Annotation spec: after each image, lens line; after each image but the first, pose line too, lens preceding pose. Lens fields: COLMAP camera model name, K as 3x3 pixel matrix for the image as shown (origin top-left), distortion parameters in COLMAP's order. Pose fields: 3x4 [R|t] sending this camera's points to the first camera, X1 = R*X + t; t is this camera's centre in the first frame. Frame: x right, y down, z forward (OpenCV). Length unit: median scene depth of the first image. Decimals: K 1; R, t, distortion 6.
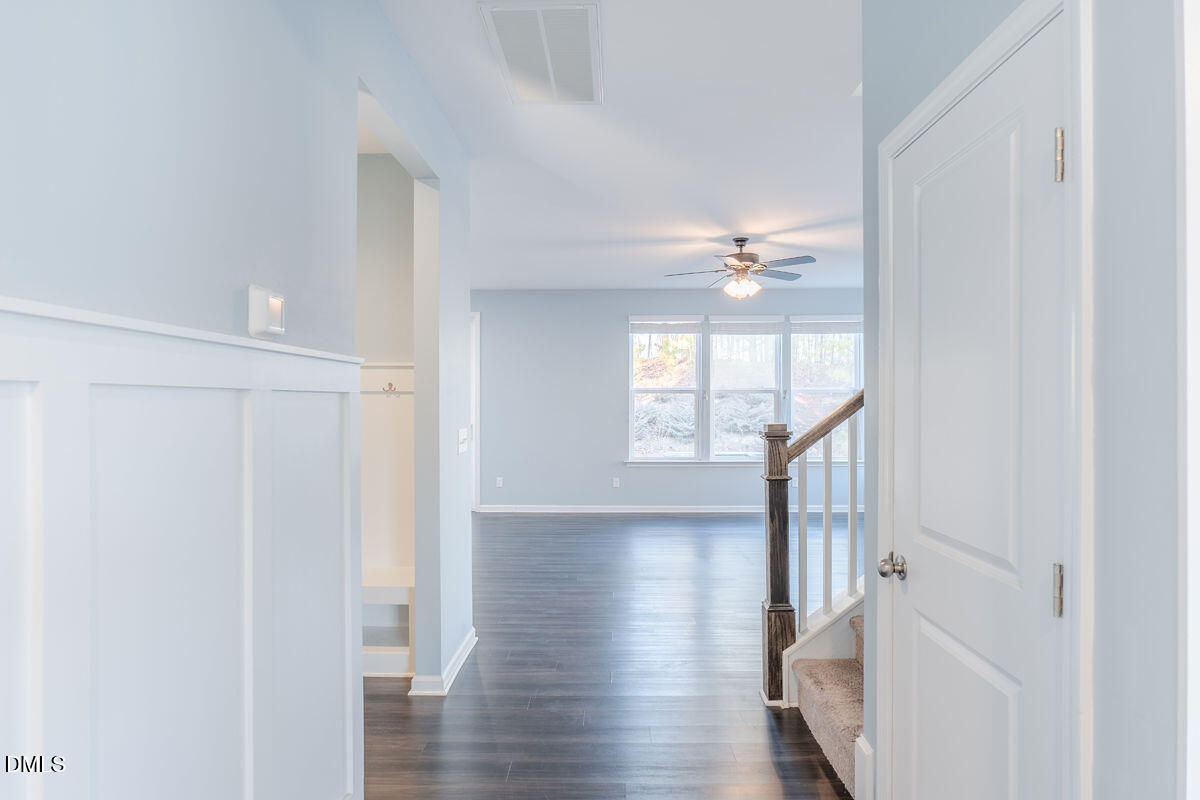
lens RADIAL K [[709.1, 0, 594.6], [0, 709.1, 404.4], [0, 0, 1]] dist [-0.017883, 0.006929]
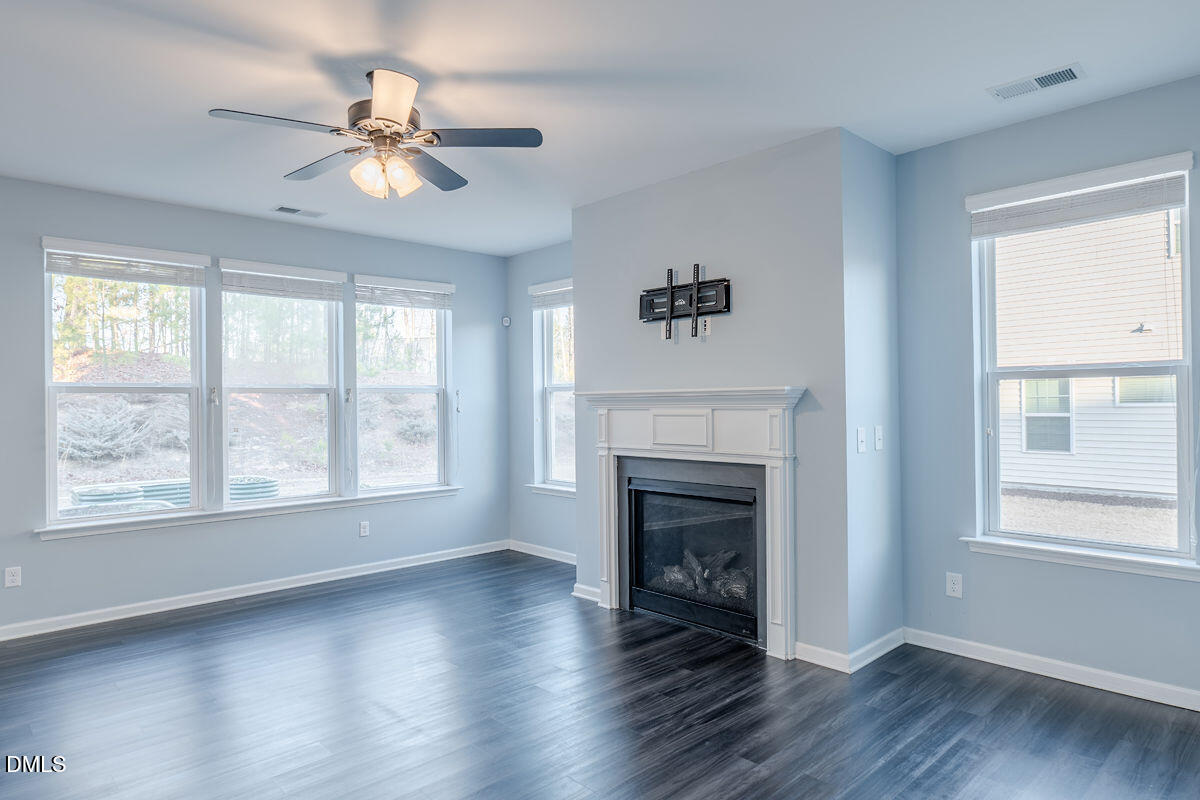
lens RADIAL K [[709.1, 0, 606.2], [0, 709.1, 404.7], [0, 0, 1]] dist [-0.017883, 0.006929]
pose [[0.704845, -0.006166, 0.709335, -0.023361], [0.010536, 0.999943, -0.001778, -0.001915], [-0.709284, 0.008727, 0.704869, 0.370615]]
